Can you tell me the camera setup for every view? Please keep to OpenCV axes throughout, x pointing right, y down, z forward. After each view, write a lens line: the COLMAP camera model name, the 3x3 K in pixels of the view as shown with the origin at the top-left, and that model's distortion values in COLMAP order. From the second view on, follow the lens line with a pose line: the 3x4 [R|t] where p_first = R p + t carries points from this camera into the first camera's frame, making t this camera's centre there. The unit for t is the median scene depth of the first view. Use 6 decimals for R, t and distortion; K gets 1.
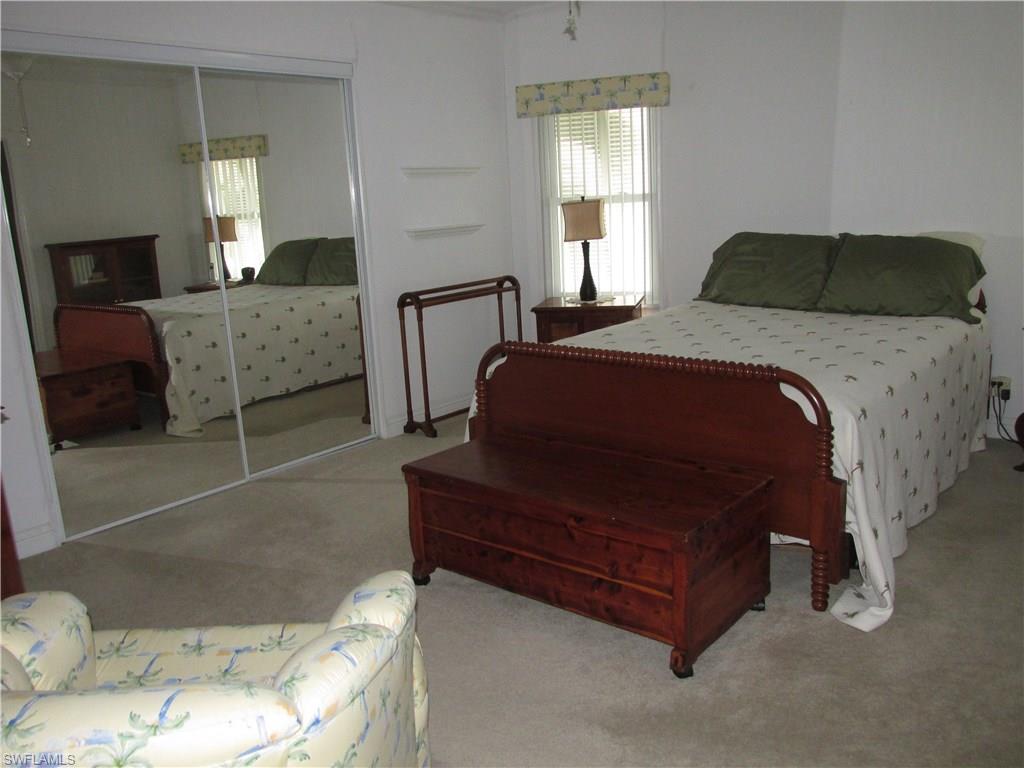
lens RADIAL K [[827.2, 0, 510.6], [0, 827.2, 406.2], [0, 0, 1]] dist [-0.057353, 0.008709]
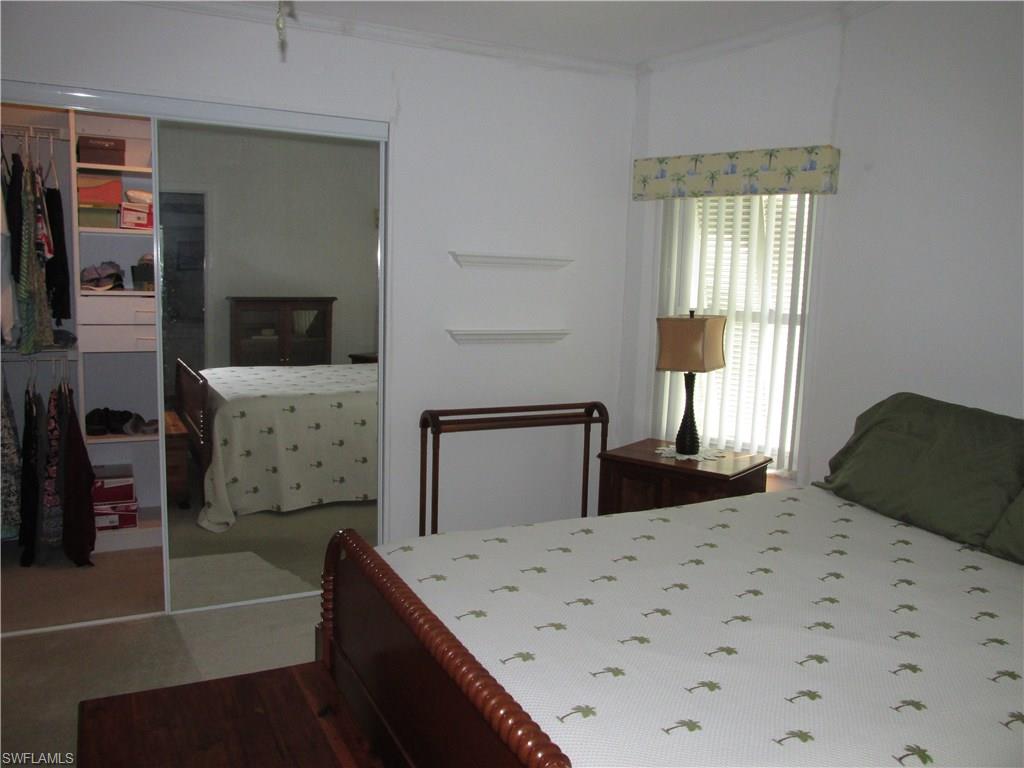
lens RADIAL K [[854.1, 0, 508.8], [0, 854.1, 380.5], [0, 0, 1]] dist [-0.033735, 0.008181]
pose [[0.914669, 0.130798, -0.382456, 0.228250], [-0.176010, 0.980663, -0.085556, -0.100930], [0.363870, 0.145572, 0.920004, 0.261254]]
